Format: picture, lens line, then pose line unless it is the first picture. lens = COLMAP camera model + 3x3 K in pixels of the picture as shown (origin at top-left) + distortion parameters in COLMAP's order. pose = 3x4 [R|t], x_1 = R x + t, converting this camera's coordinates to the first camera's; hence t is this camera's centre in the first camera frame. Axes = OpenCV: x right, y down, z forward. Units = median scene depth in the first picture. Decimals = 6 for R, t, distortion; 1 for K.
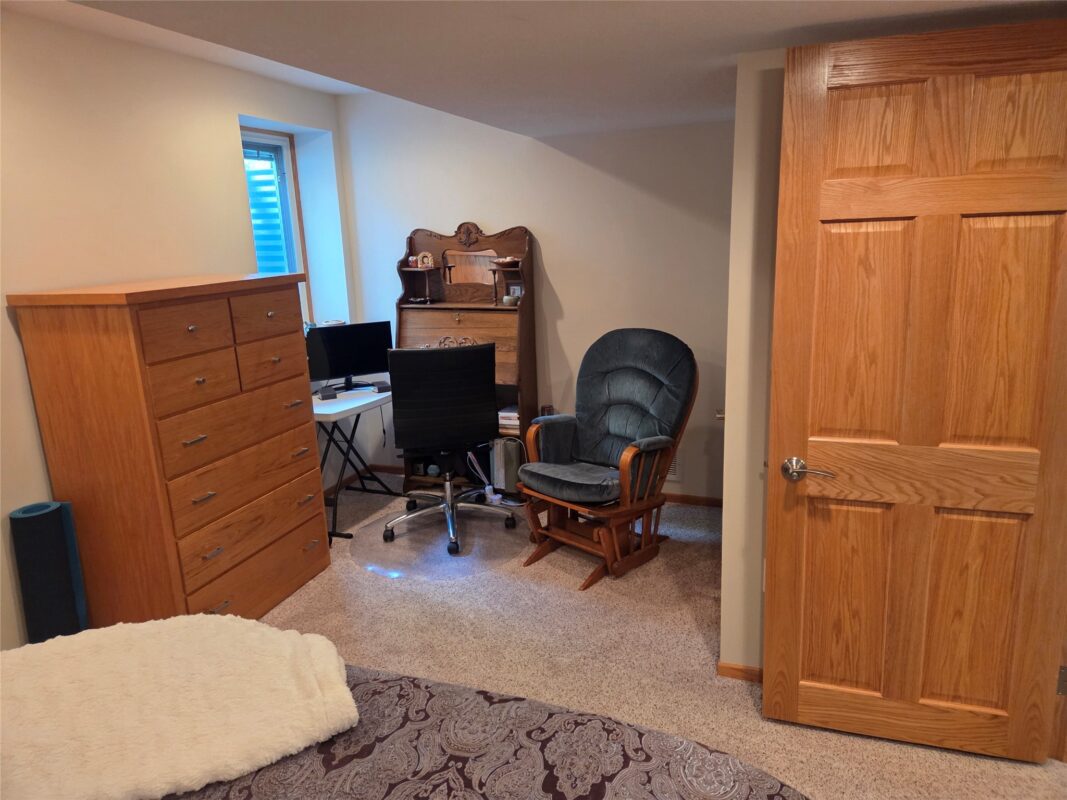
lens RADIAL K [[709.2, 0, 539.5], [0, 709.2, 388.4], [0, 0, 1]] dist [0.088873, -0.080389]
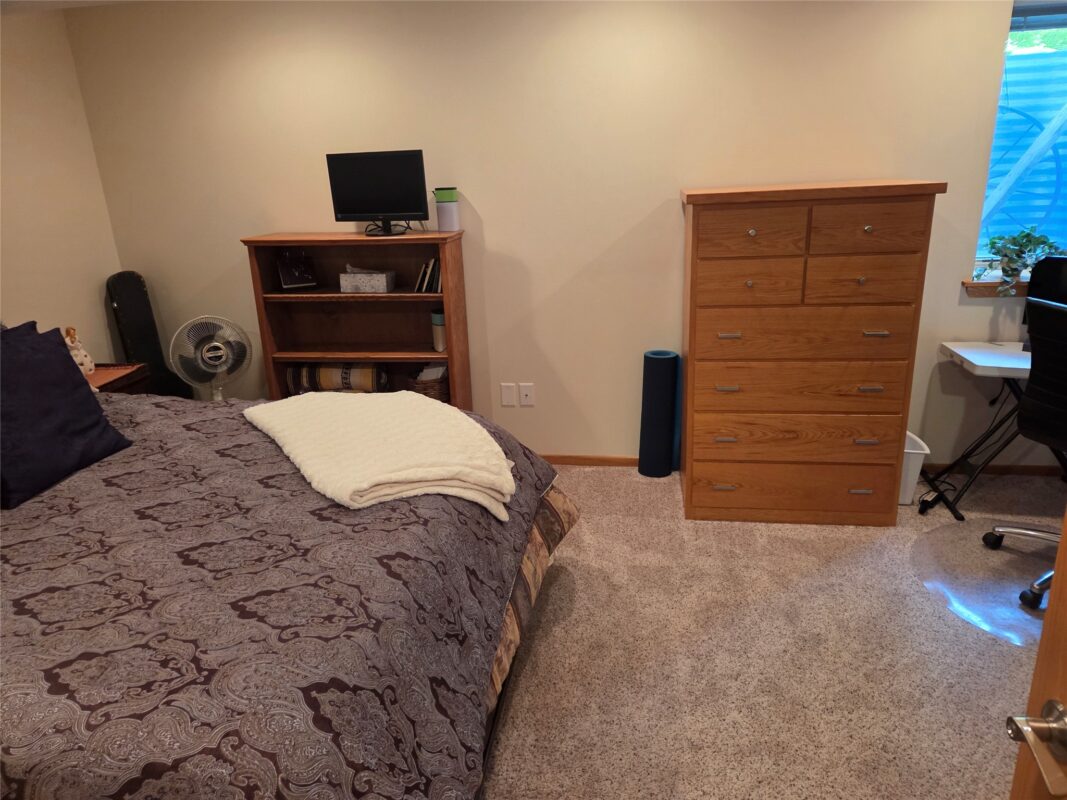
lens RADIAL K [[709.2, 0, 539.5], [0, 709.2, 388.4], [0, 0, 1]] dist [0.088873, -0.080389]
pose [[0.194421, 0.324208, -0.925791, 0.461737], [-0.183322, 0.939181, 0.290399, -0.106201], [0.963635, 0.113258, 0.242032, 0.428120]]
